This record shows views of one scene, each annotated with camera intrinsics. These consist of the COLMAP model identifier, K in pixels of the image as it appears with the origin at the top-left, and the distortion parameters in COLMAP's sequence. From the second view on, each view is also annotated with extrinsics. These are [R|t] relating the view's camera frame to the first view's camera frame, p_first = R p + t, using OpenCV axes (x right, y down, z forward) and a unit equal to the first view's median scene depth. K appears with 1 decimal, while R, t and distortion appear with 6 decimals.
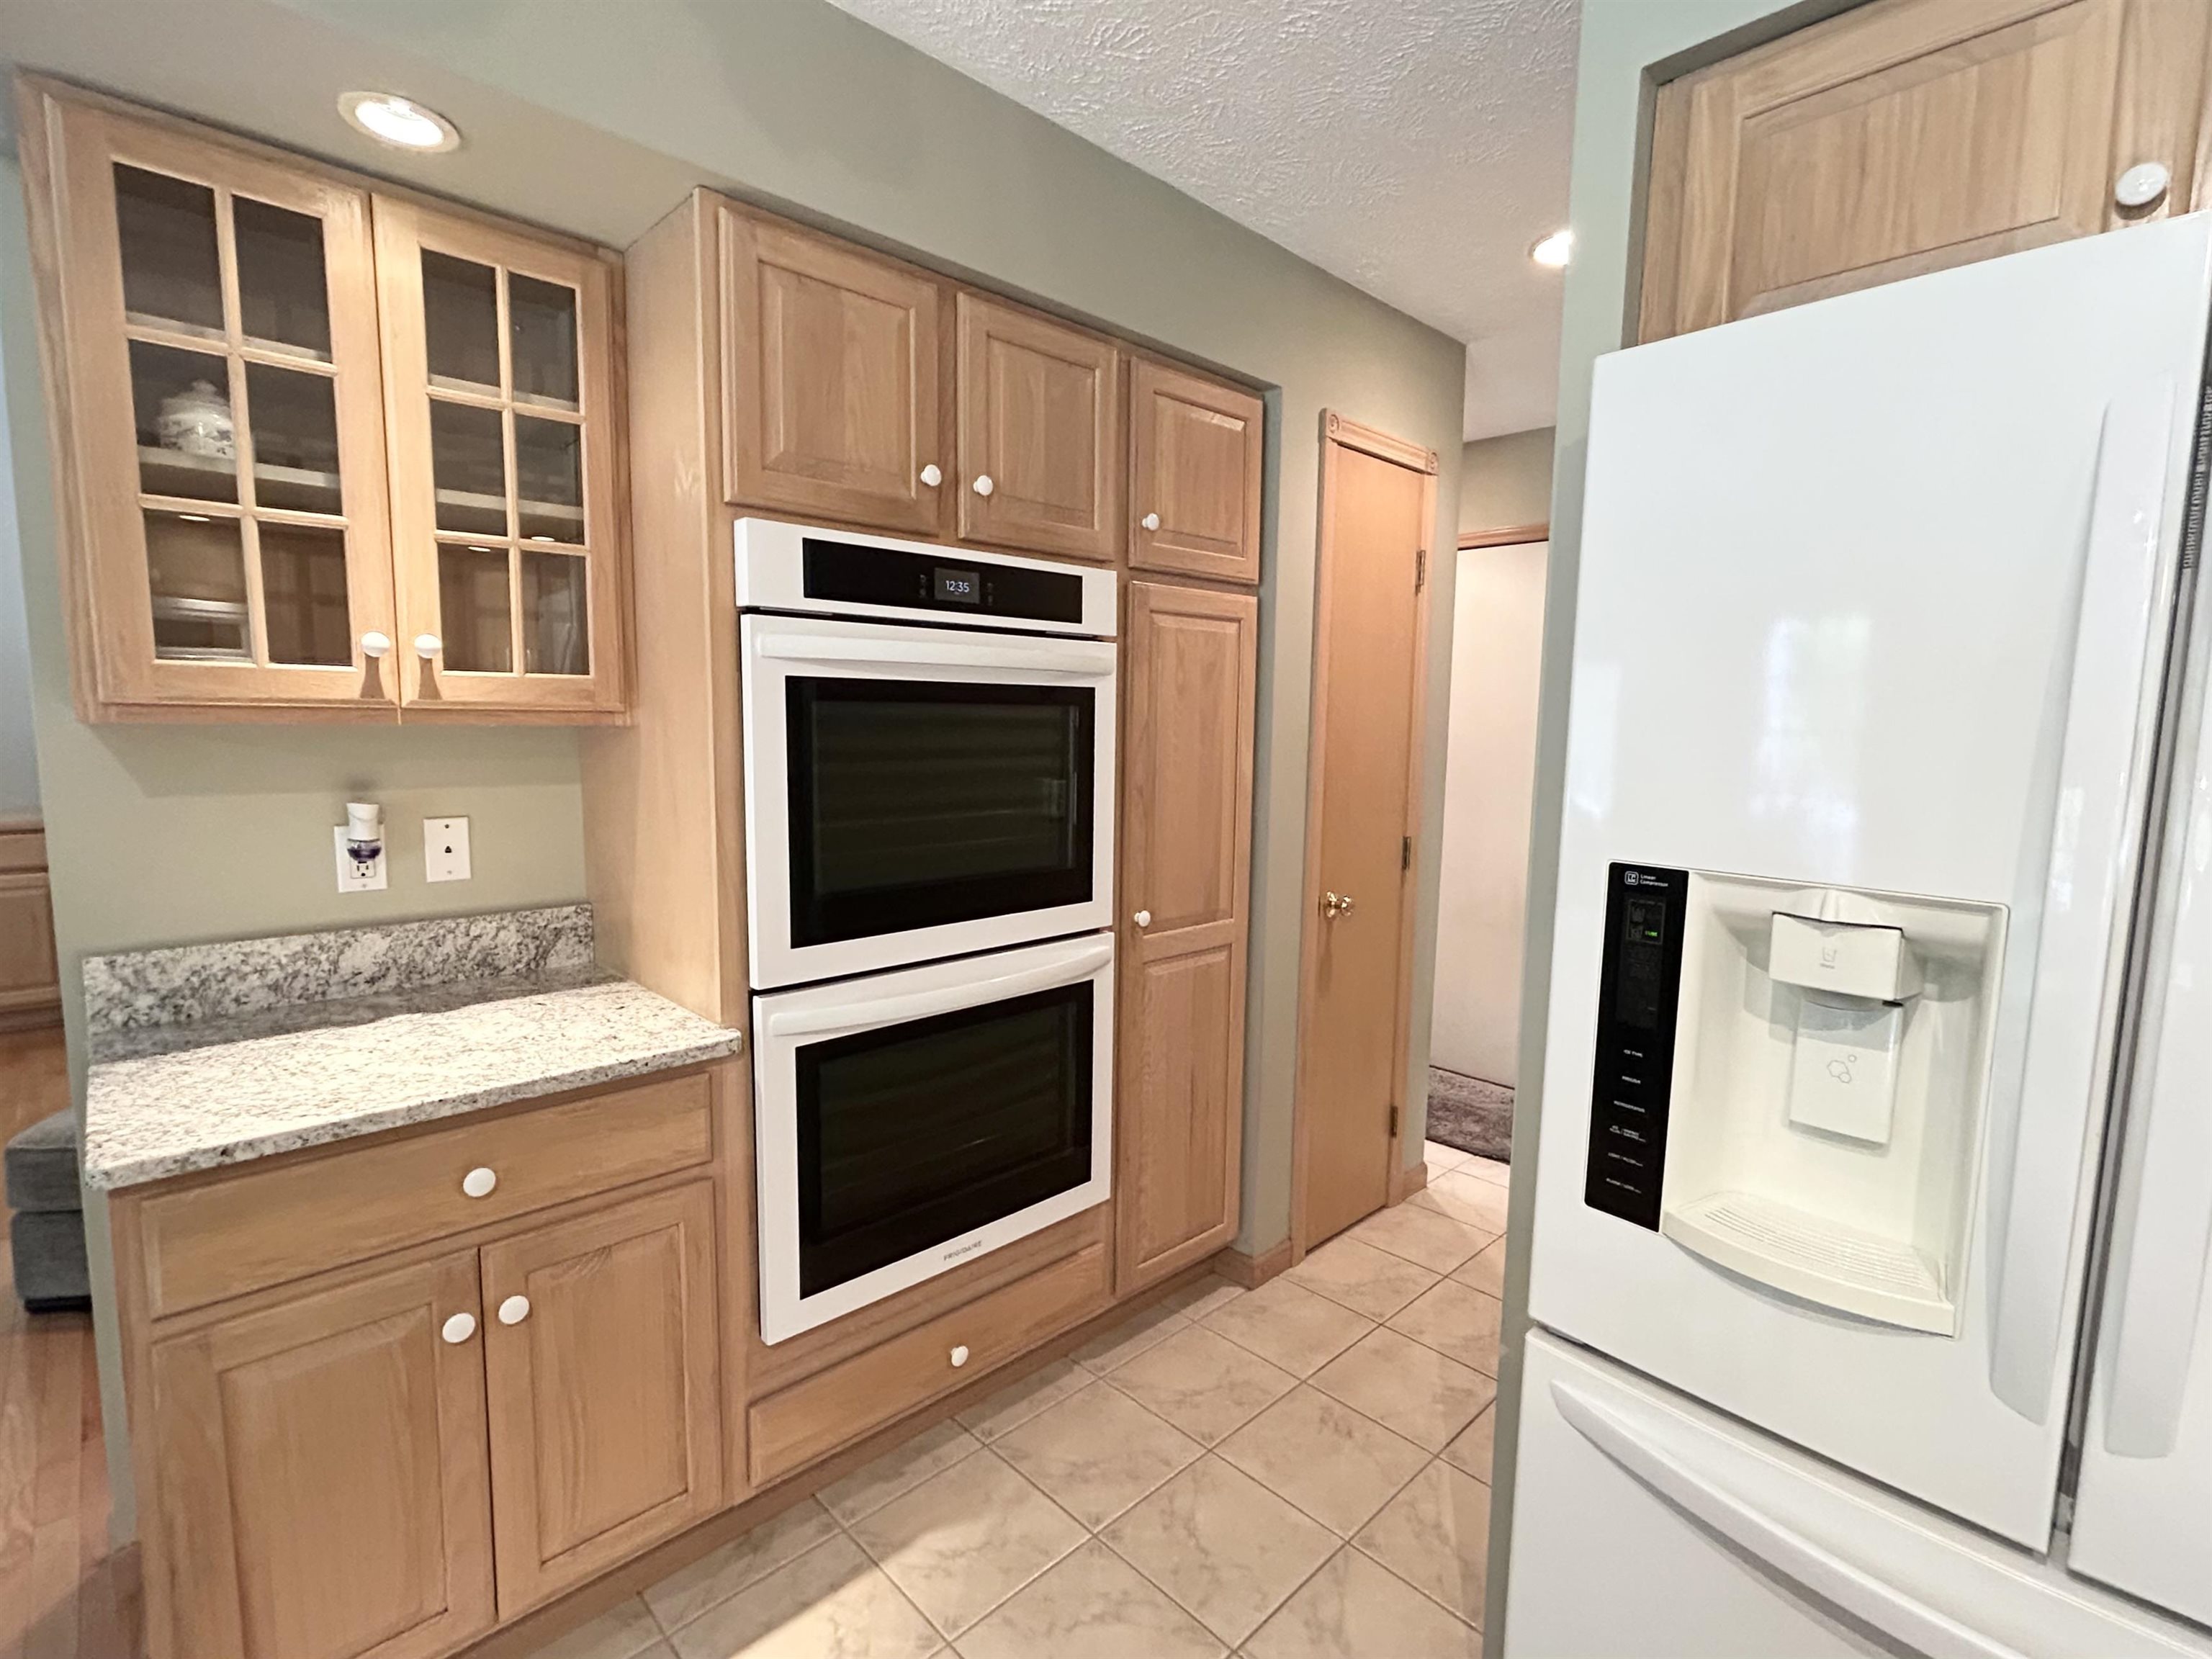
lens RADIAL K [[1040.7, 0, 1106.0], [0, 1040.7, 829.5], [0, 0, 1]] dist [-0.001813, -0.000332]
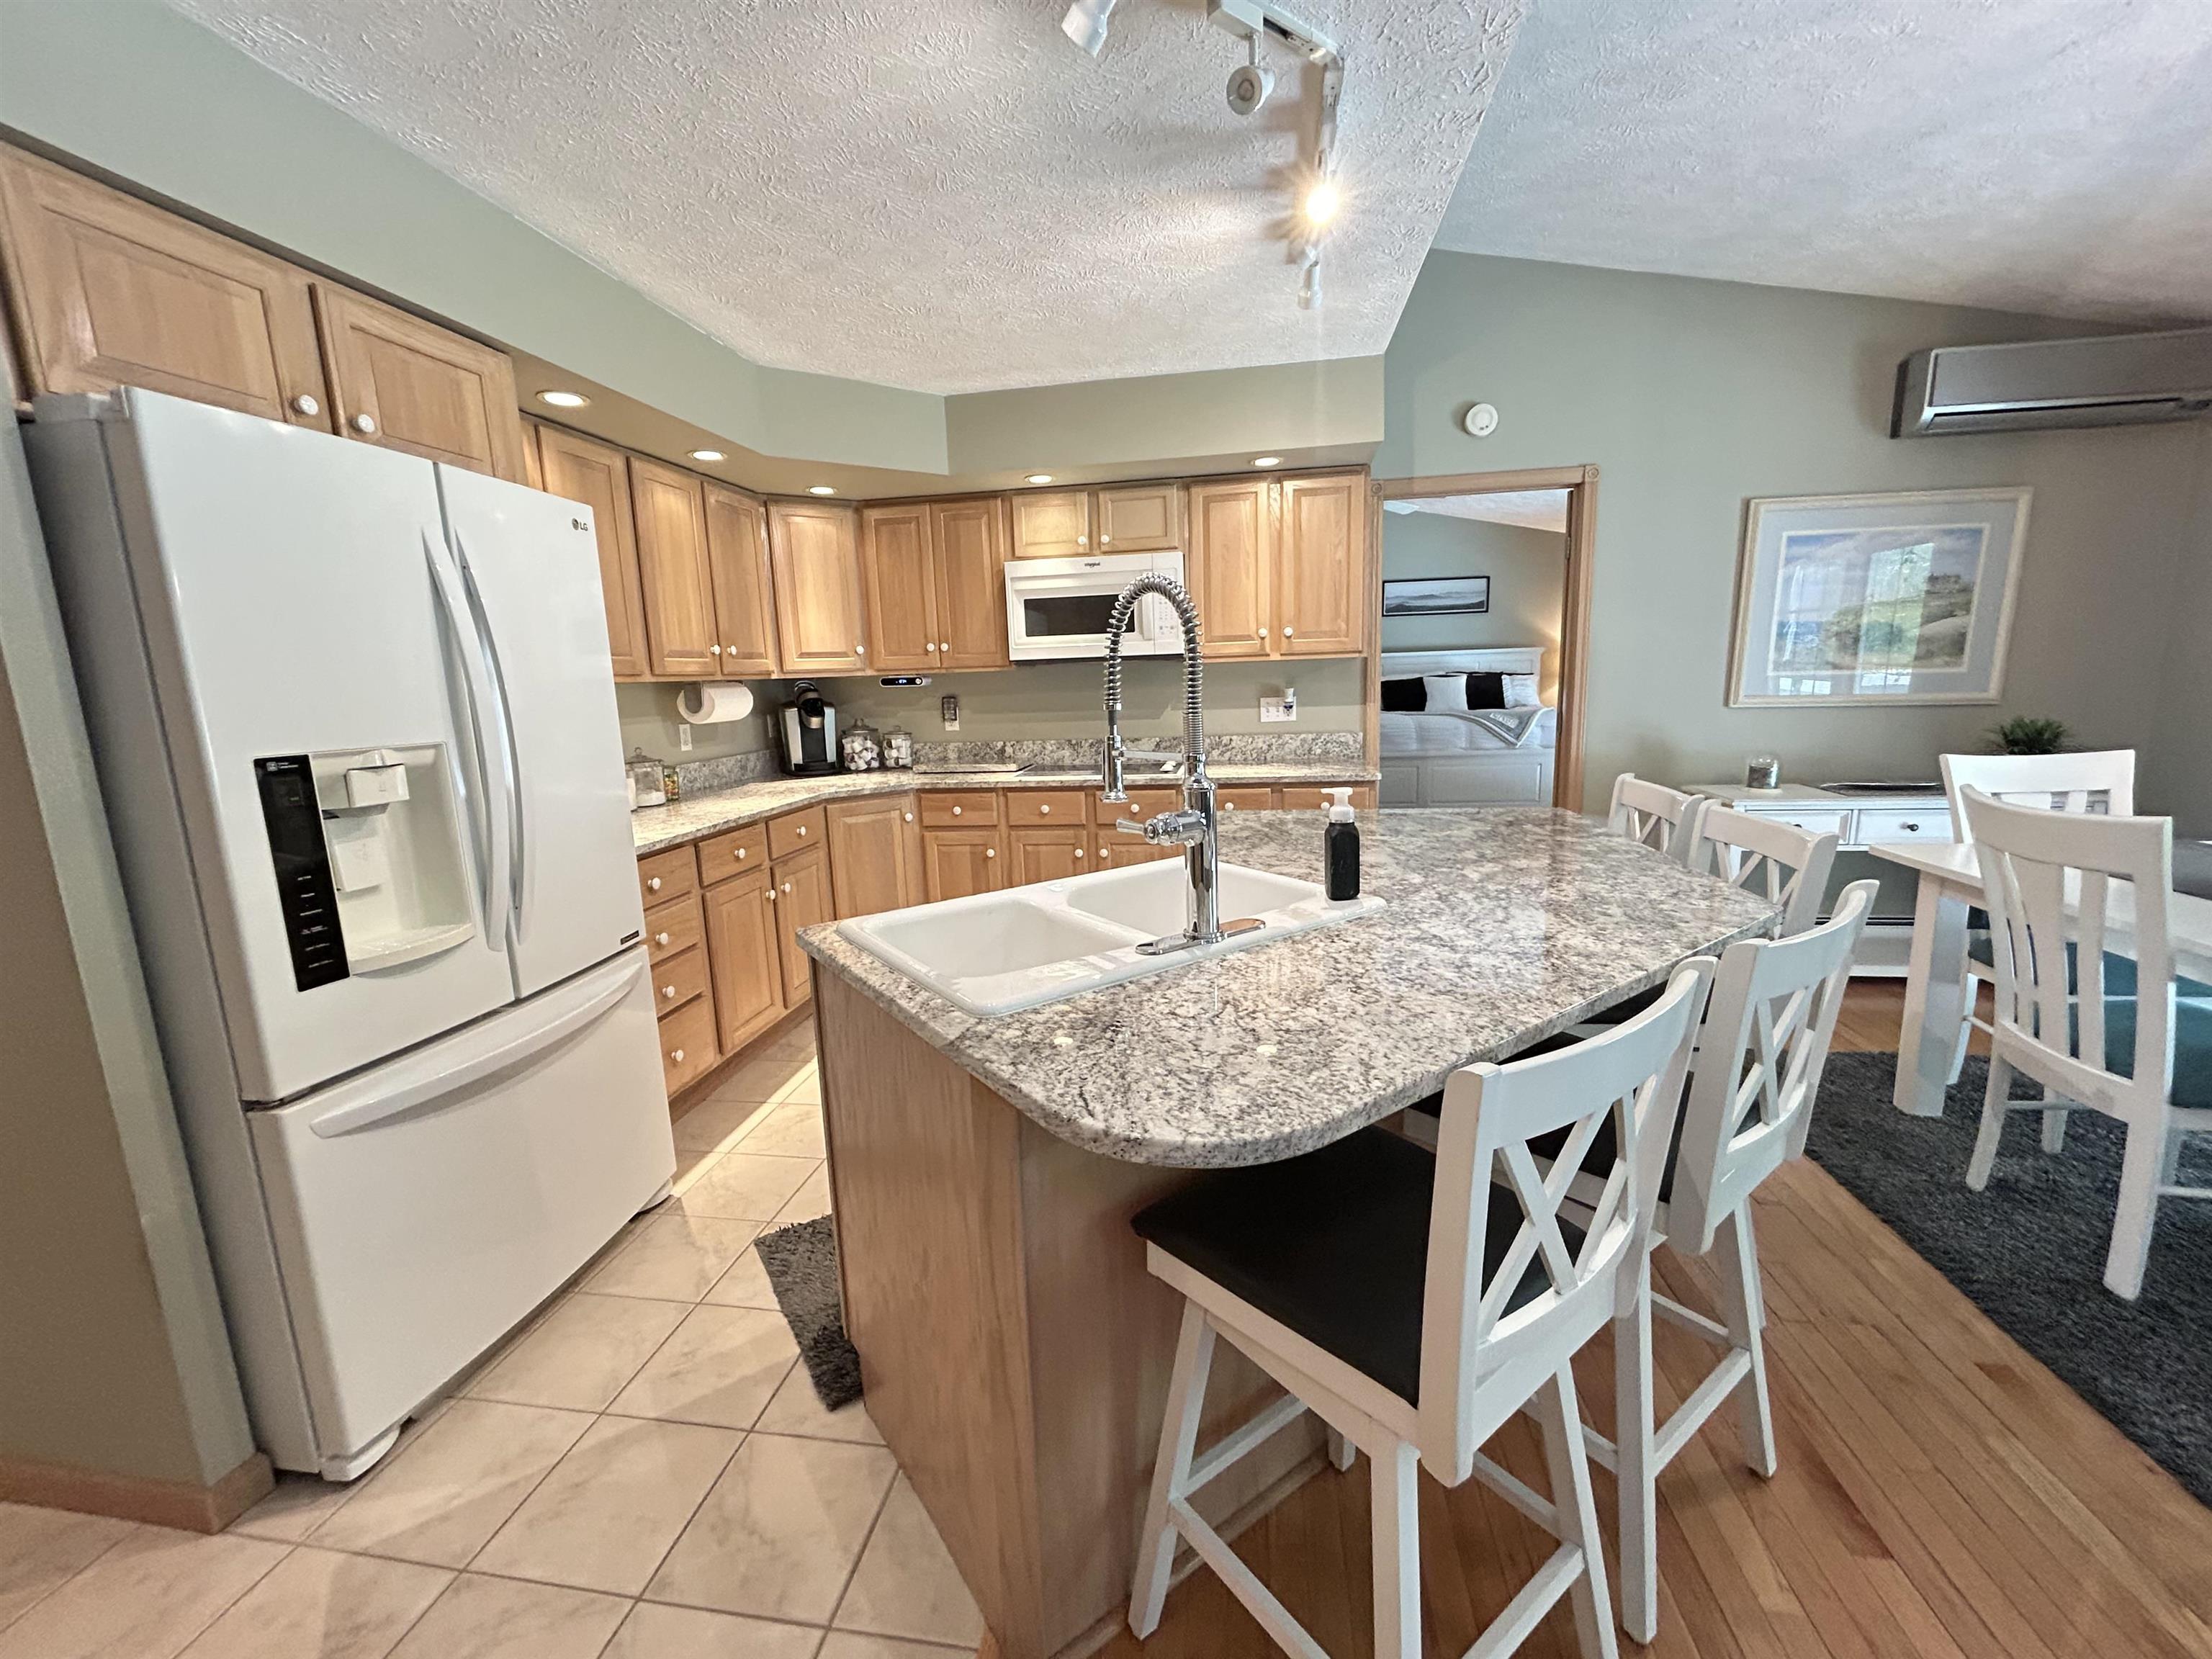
lens RADIAL K [[893.4, 0, 1106.0], [0, 893.4, 829.5], [0, 0, 1]] dist [0.001923, -0.001400]
pose [[-0.596993, -0.131928, 0.791324, -1.272062], [0.111257, 0.963239, 0.244525, -0.048714], [-0.794494, 0.234020, -0.560369, 0.790232]]
